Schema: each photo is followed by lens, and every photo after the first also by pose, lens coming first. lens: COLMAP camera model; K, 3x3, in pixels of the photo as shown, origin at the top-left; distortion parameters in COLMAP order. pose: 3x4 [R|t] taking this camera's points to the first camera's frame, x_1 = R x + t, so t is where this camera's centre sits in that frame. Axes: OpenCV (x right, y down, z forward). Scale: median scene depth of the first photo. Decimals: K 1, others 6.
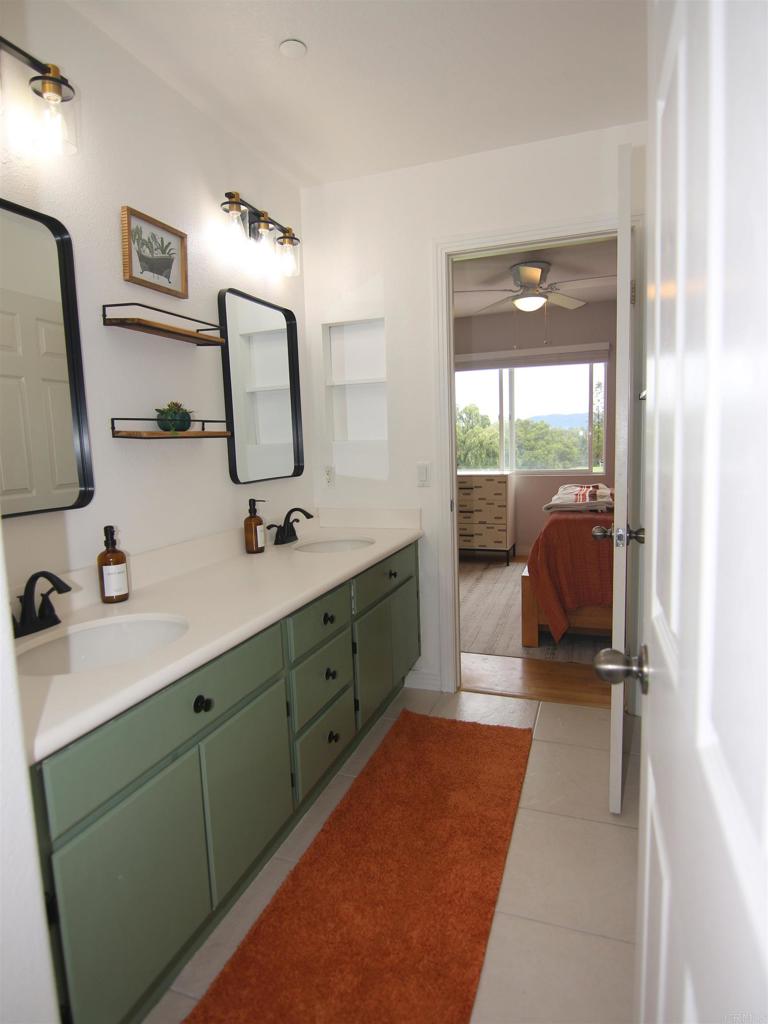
lens RADIAL K [[590.0, 0, 383.4], [0, 590.0, 492.7], [0, 0, 1]] dist [0.004675, -0.019978]
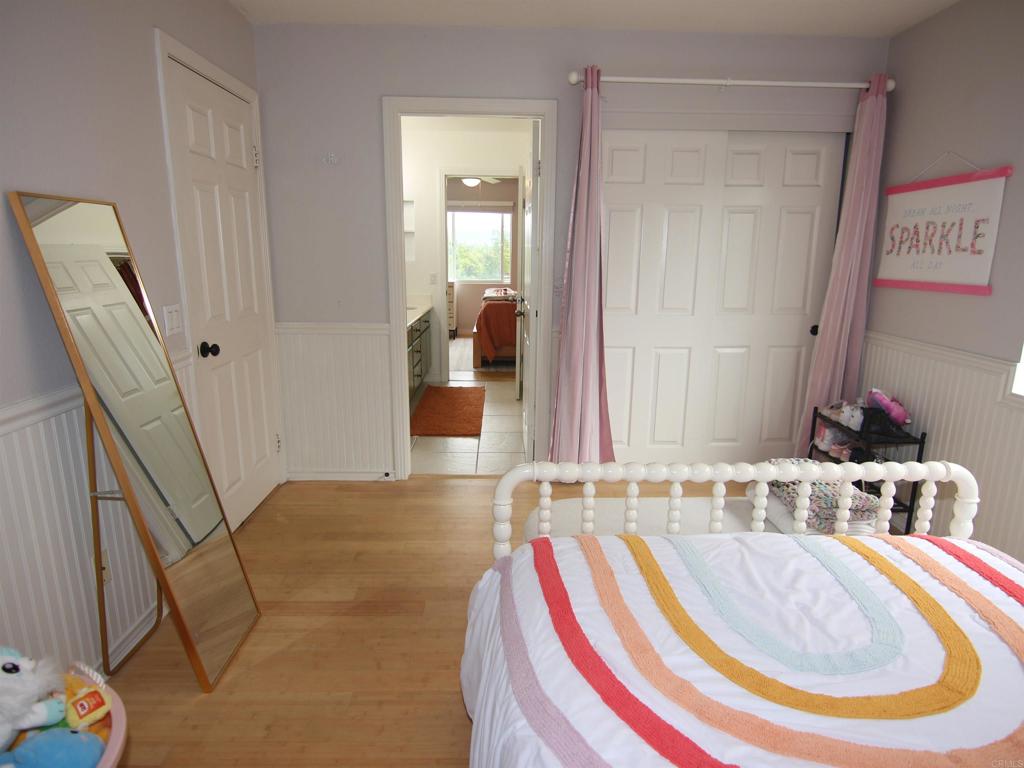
lens RADIAL K [[590.0, 0, 511.4], [0, 590.0, 381.2], [0, 0, 1]] dist [0.004675, -0.019978]
pose [[0.932911, -0.047538, 0.356955, -0.322516], [0.002561, 0.992099, 0.125430, 0.051409], [-0.360098, -0.116101, 0.925662, -0.803827]]
